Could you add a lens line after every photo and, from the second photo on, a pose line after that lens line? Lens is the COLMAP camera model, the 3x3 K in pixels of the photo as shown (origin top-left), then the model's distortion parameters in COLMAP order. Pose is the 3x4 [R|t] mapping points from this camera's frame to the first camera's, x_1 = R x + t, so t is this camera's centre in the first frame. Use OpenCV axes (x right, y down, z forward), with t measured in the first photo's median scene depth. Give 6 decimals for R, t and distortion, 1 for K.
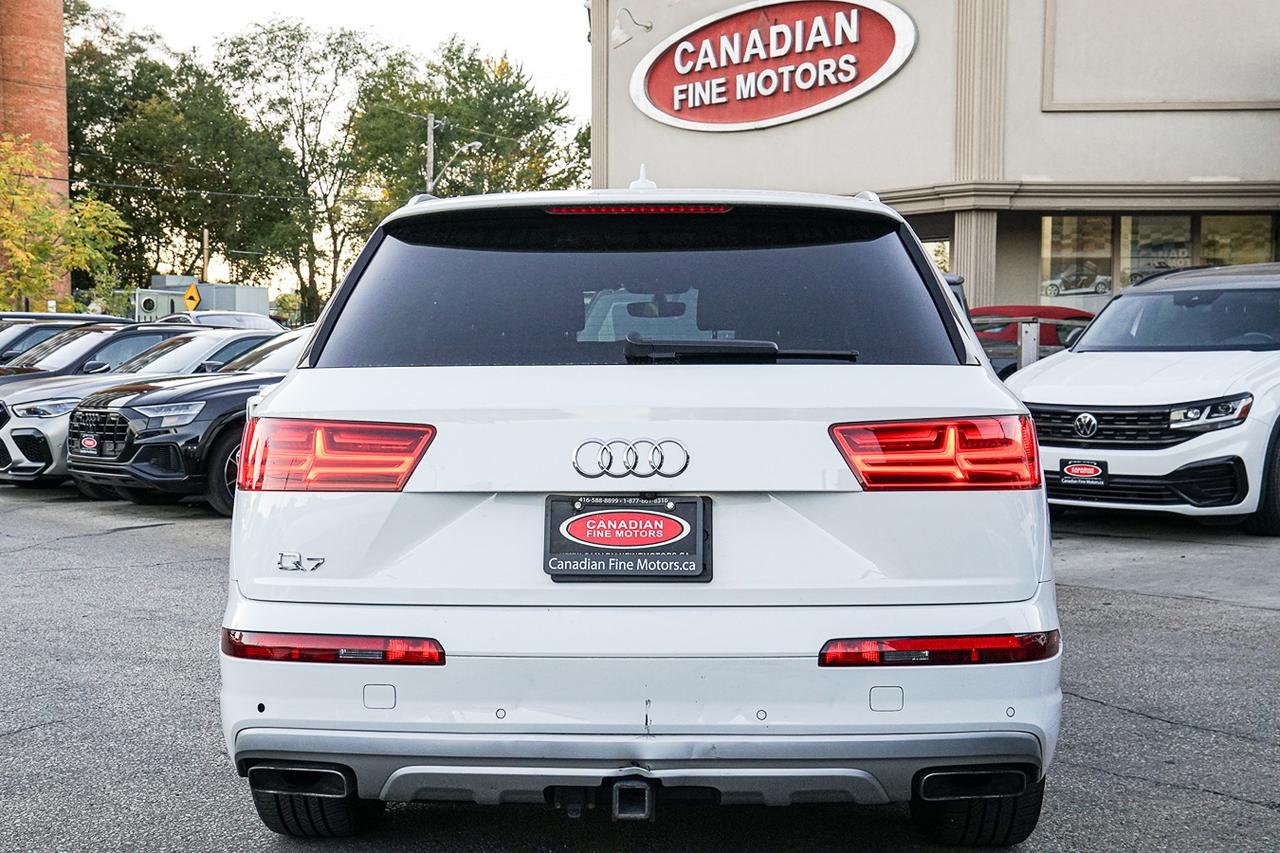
lens RADIAL K [[1404.8, 0, 640.0], [0, 1404.8, 426.5], [0, 0, 1]] dist [0.057583, 0.025294]
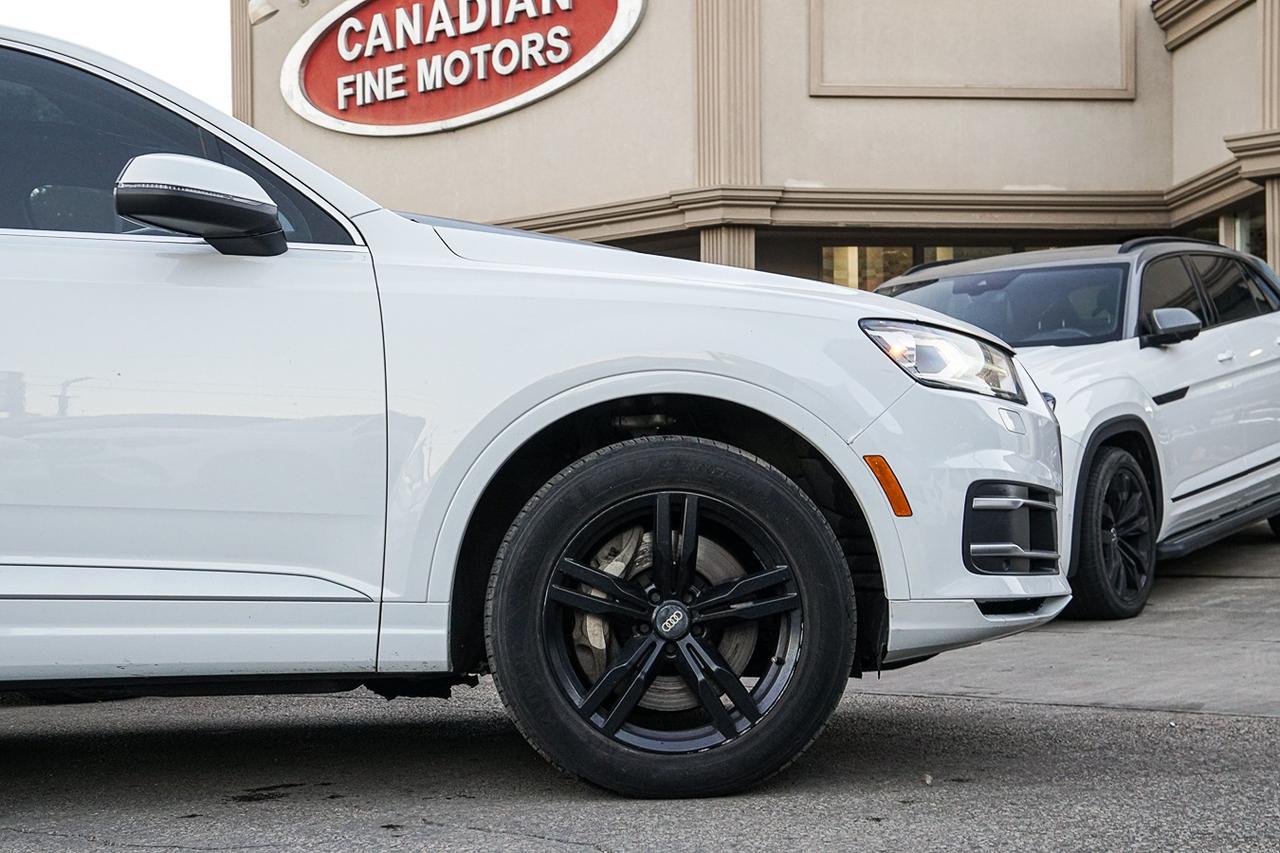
lens RADIAL K [[1695.4, 0, 640.0], [0, 1695.4, 426.5], [0, 0, 1]] dist [0.016277, 0.695872]
pose [[0.992307, -0.006494, 0.123633, 0.075089], [0.018796, 0.994950, -0.098594, 0.032431], [-0.122368, 0.100159, 0.987418, 0.131468]]
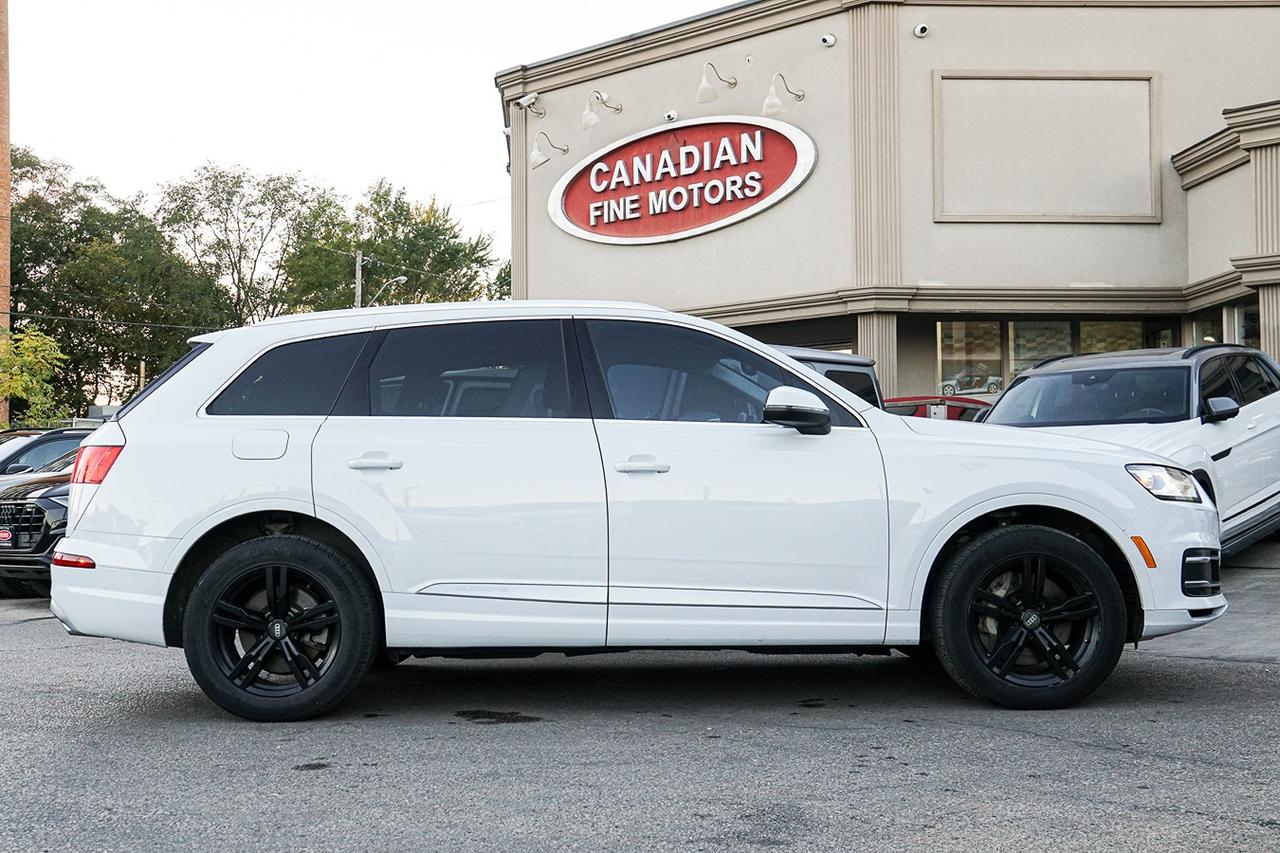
lens RADIAL K [[1320.8, 0, 640.0], [0, 1320.8, 426.5], [0, 0, 1]] dist [-0.051193, 0.247720]
pose [[0.997946, -0.008434, 0.063508, -0.002744], [0.014302, 0.995609, -0.092508, 0.018494], [-0.062449, 0.093226, 0.993685, 0.032644]]
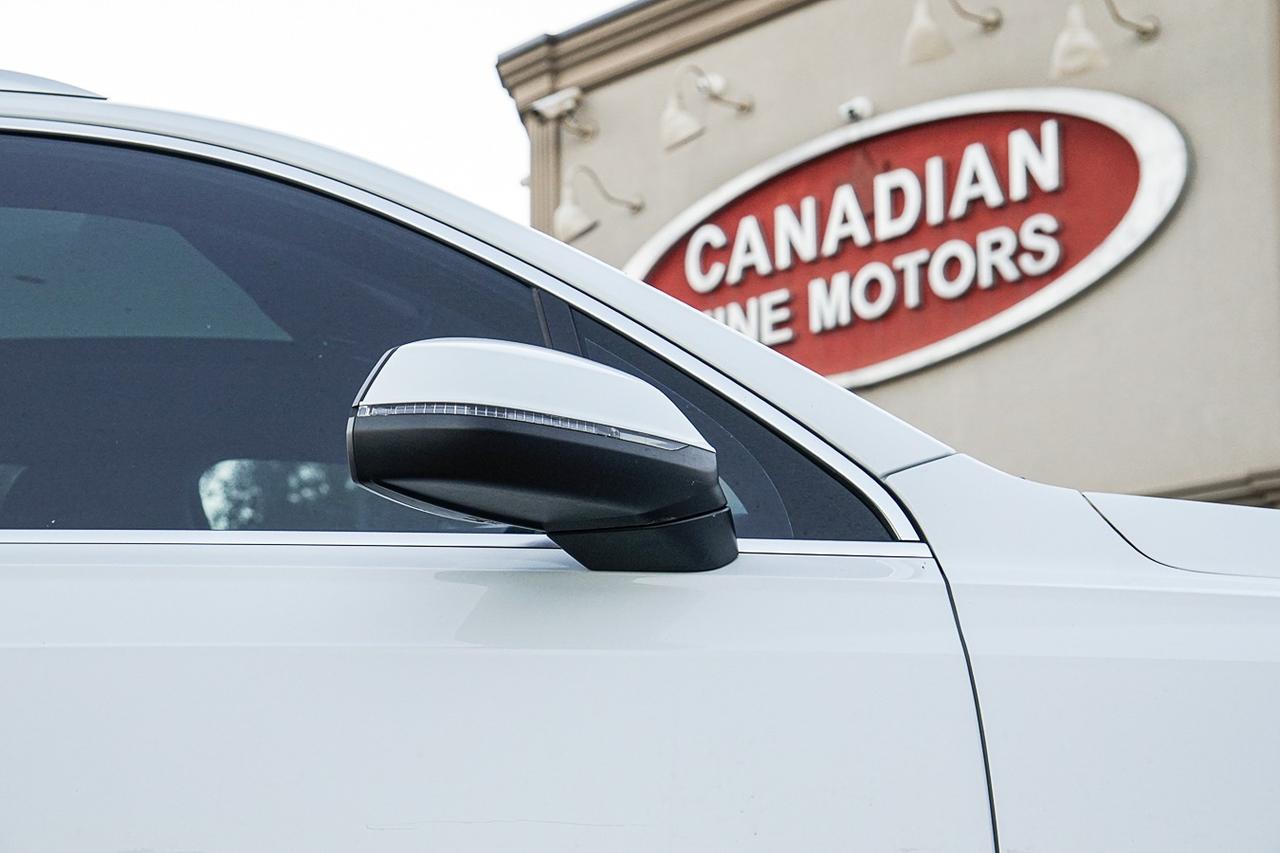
lens RADIAL K [[2494.9, 0, 640.0], [0, 2494.9, 426.5], [0, 0, 1]] dist [0.415731, 0.218055]
pose [[0.998093, -0.019539, -0.058553, 0.061731], [0.003458, 0.964789, -0.263002, 0.017835], [0.061630, 0.262298, 0.963017, 0.209366]]
